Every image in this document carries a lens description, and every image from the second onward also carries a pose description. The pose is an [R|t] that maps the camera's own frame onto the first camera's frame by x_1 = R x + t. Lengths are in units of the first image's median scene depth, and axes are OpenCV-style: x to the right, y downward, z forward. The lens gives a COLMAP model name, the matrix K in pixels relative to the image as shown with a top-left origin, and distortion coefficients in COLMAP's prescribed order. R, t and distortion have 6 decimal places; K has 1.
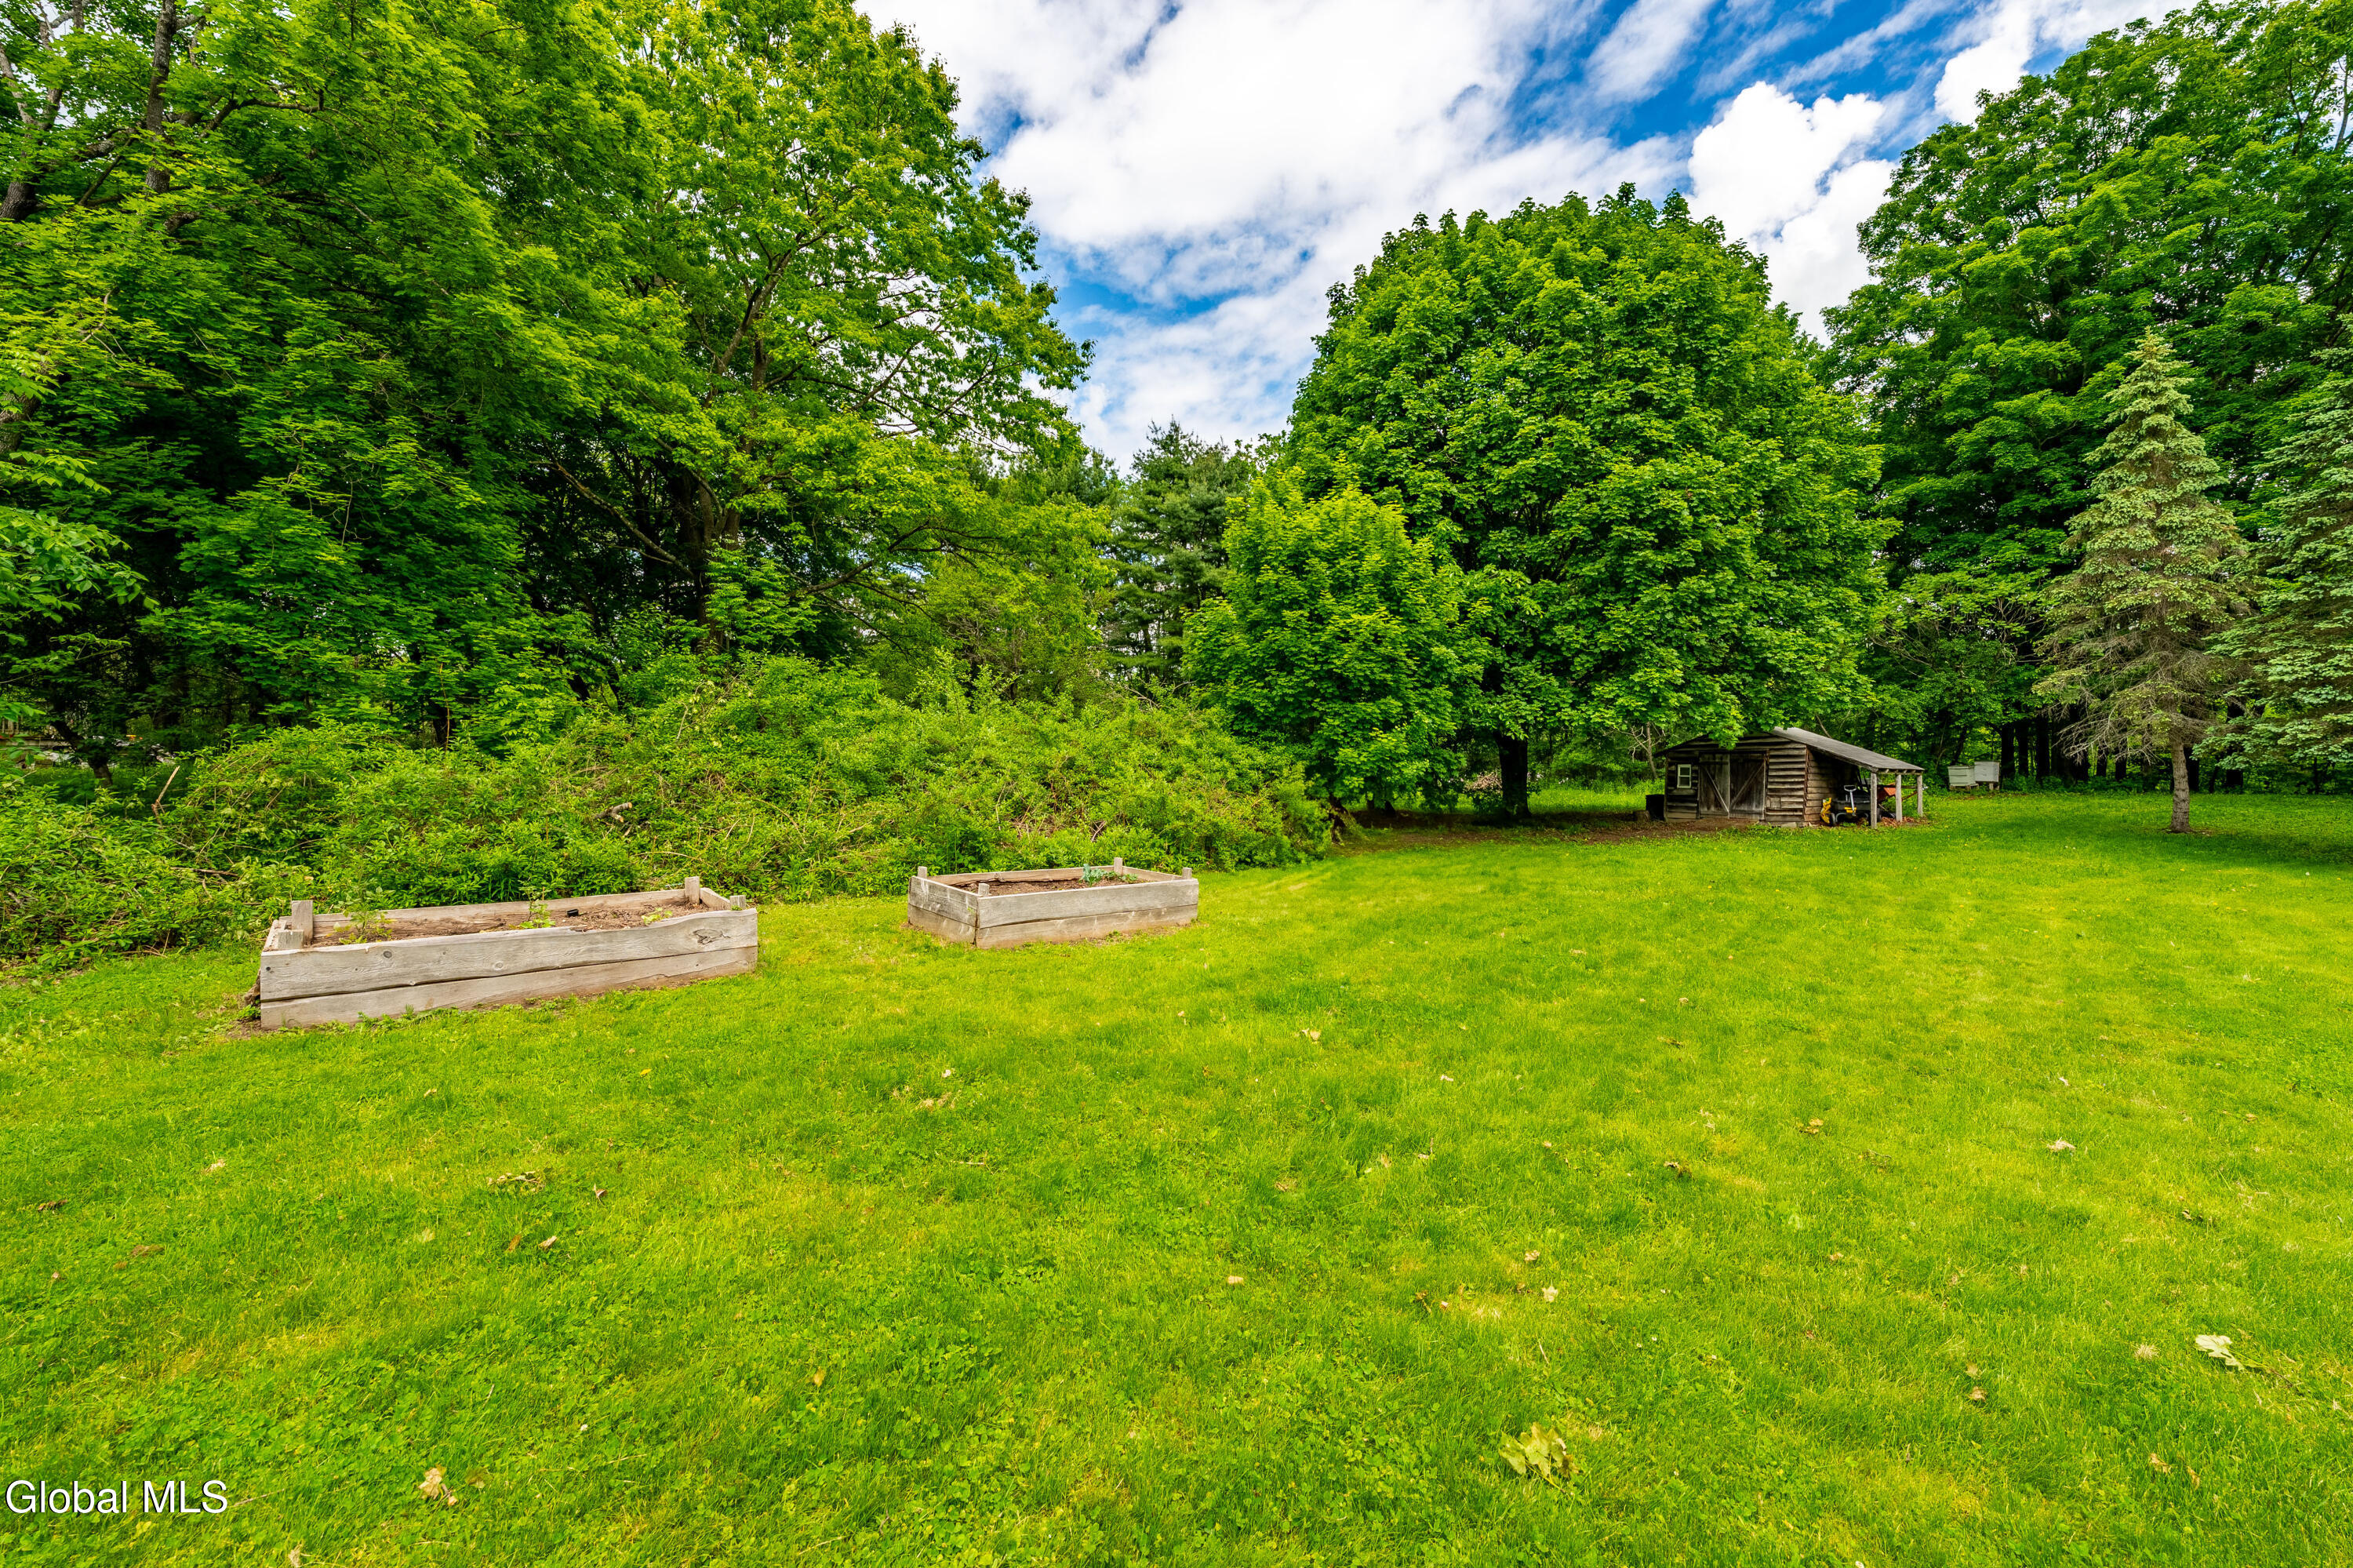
lens RADIAL K [[938.0, 0, 1201.2], [0, 938.0, 766.3], [0, 0, 1]] dist [0.009875, 0.000141]
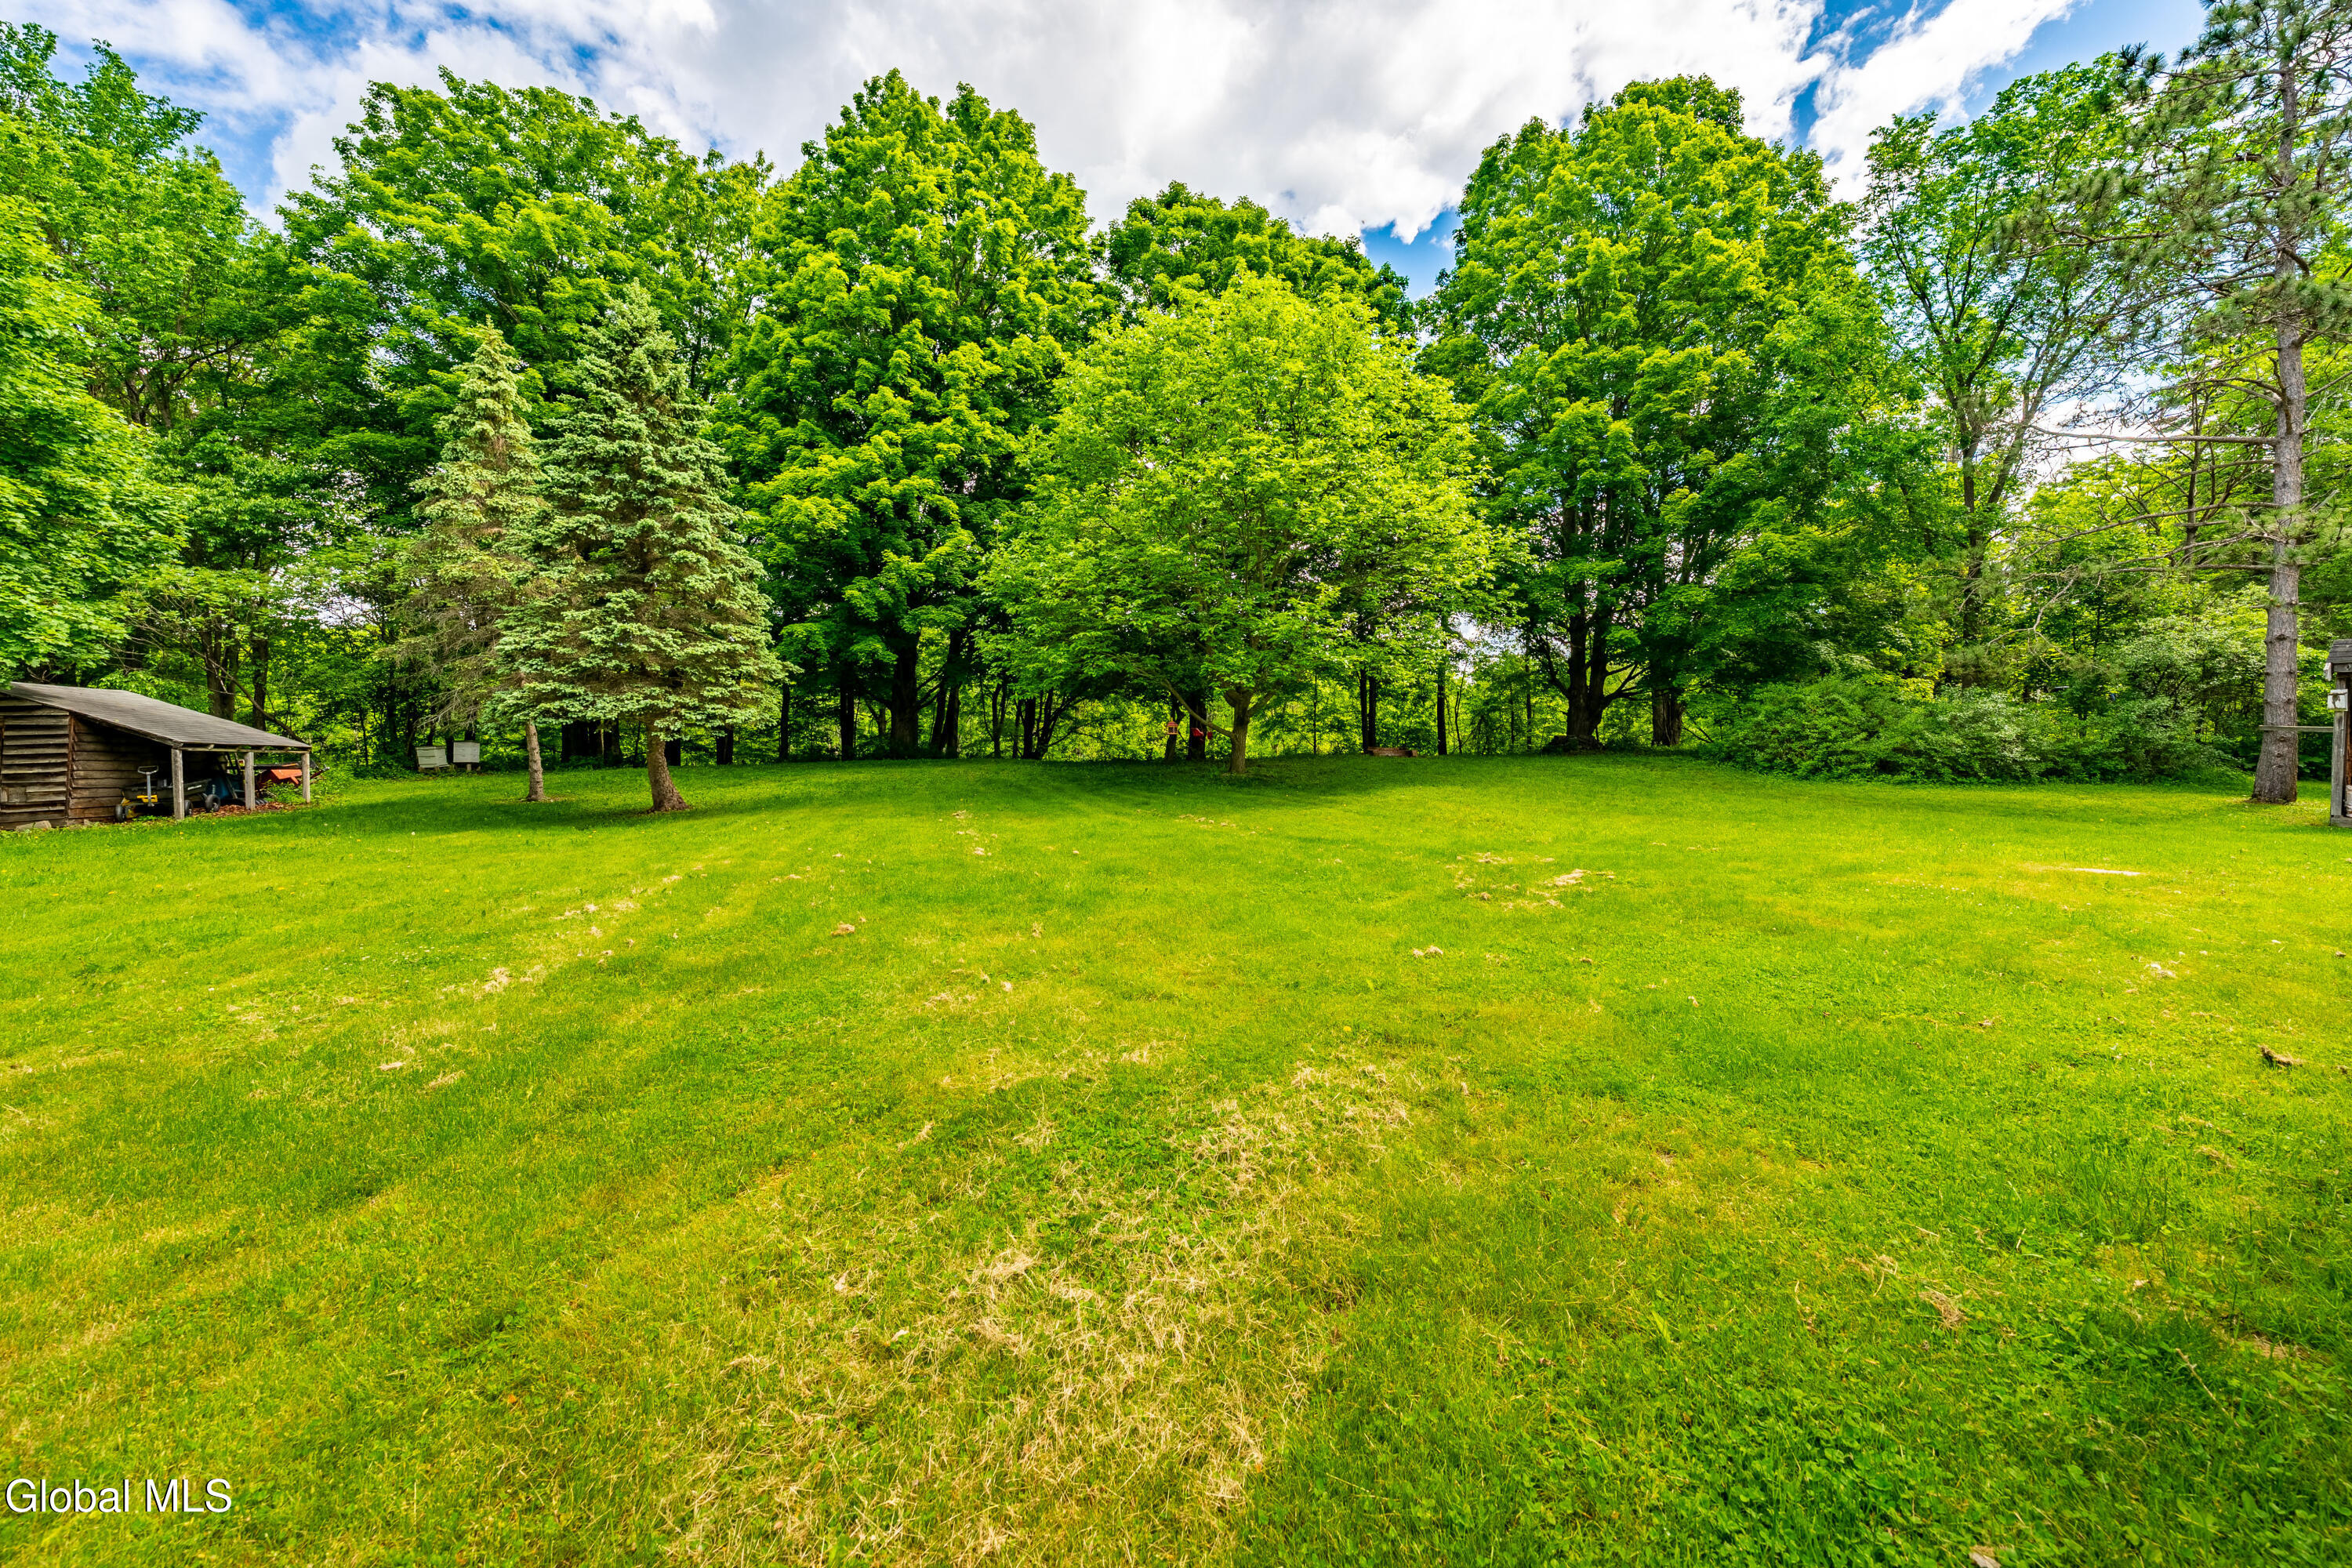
lens RADIAL K [[829.3, 0, 1205.7], [0, 829.3, 752.0], [0, 0, 1]] dist [-0.004996, 0.000832]
pose [[0.316981, -0.013031, 0.948342, 0.428346], [0.021749, 0.999743, 0.006468, 0.029591], [-0.948182, 0.018575, 0.317183, -0.026548]]
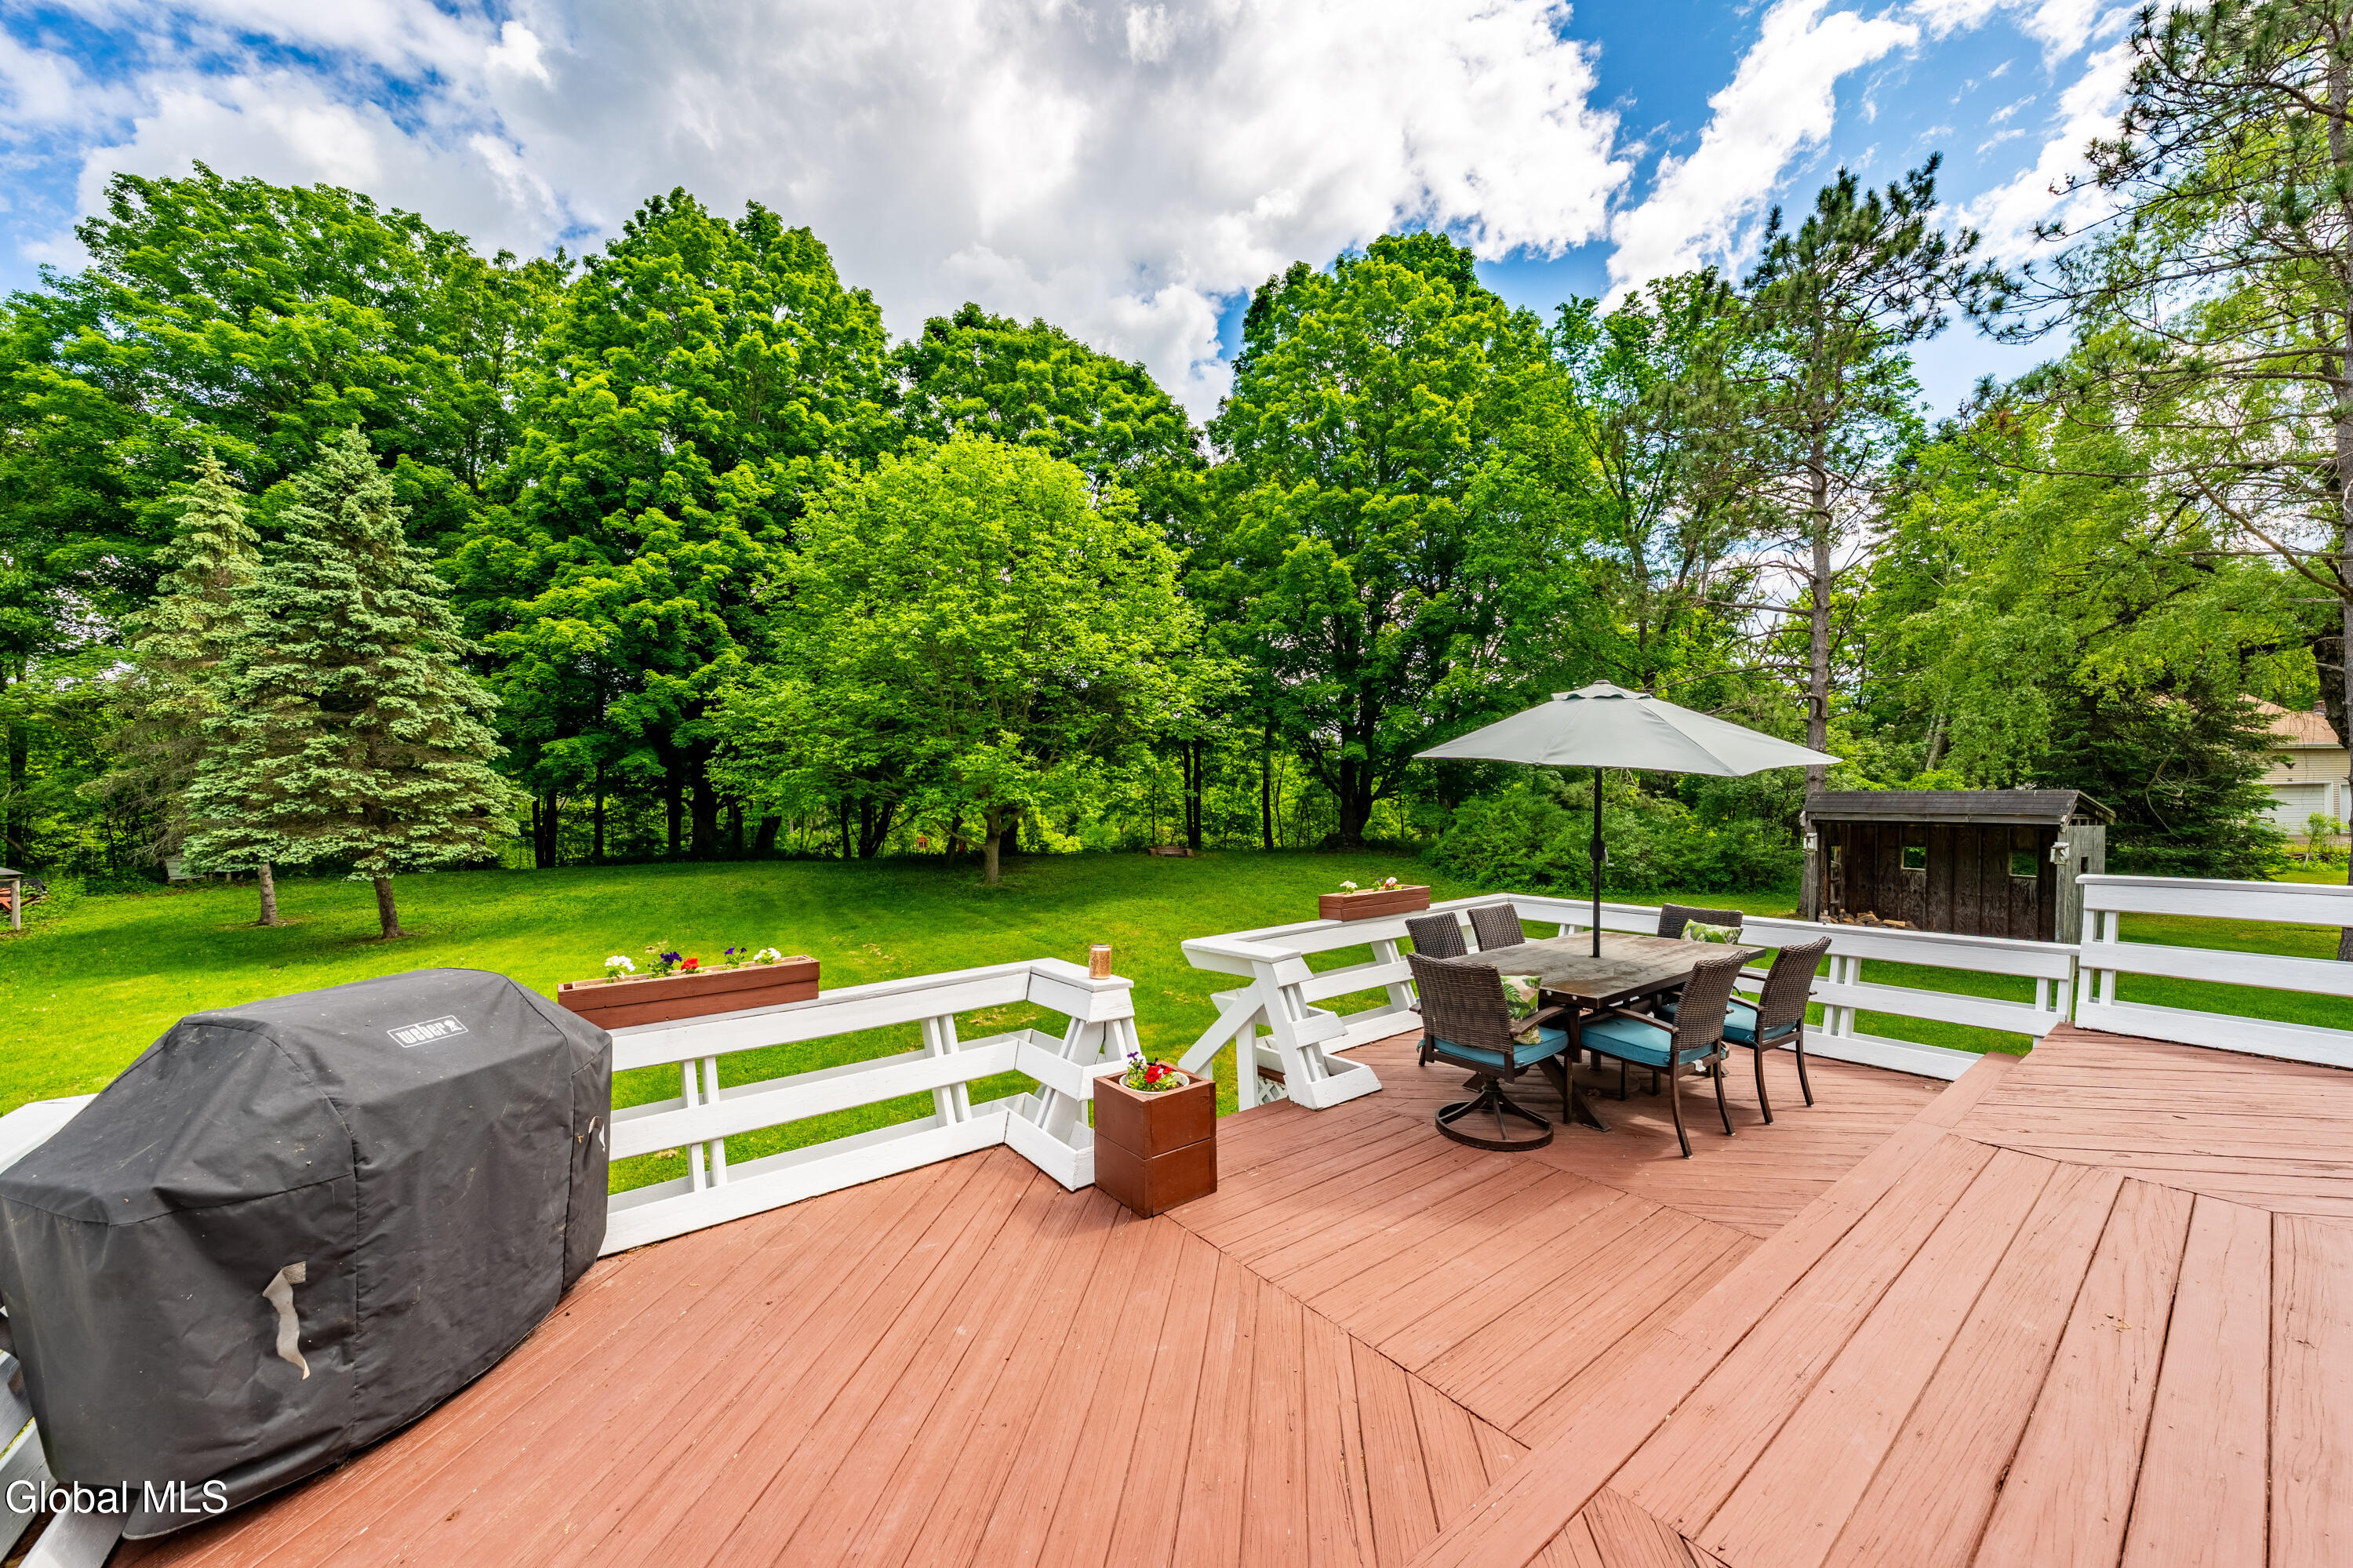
lens RADIAL K [[829.7, 0, 1172.4], [0, 829.7, 816.8], [0, 0, 1]] dist [-0.004996, 0.000832]
pose [[0.242476, -0.015053, 0.970041, 0.404721], [0.025768, 0.999627, 0.009071, -0.038654], [-0.969815, 0.022796, 0.242774, -0.282630]]
